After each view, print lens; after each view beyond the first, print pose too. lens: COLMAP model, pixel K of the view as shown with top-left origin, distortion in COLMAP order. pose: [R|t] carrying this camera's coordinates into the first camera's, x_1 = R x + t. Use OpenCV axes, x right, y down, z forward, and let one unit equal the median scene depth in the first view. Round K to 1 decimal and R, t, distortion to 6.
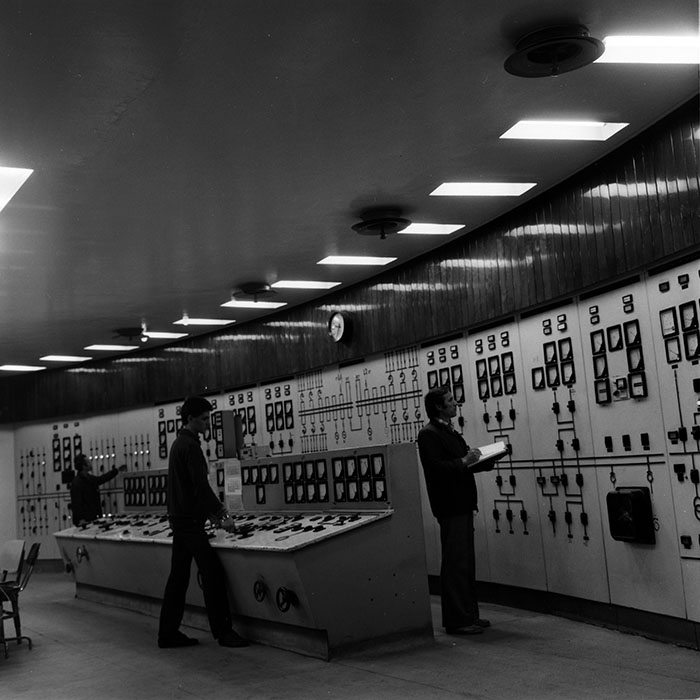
lens RADIAL K [[966.0, 0, 362.2], [0, 966.0, 346.6], [0, 0, 1]] dist [0.036466, 0.000000]
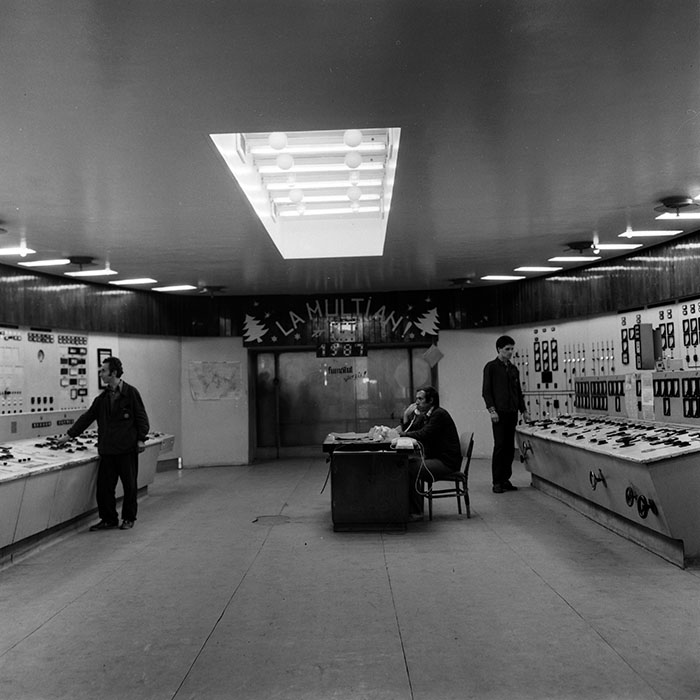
lens RADIAL K [[966.0, 0, 351.5], [0, 966.0, 349.3], [0, 0, 1]] dist [0.036466, 0.000000]
pose [[0.841101, 0.031405, -0.539965, 0.170124], [0.027922, 0.994461, 0.101334, -0.022163], [0.540157, -0.100309, 0.835565, -0.038265]]
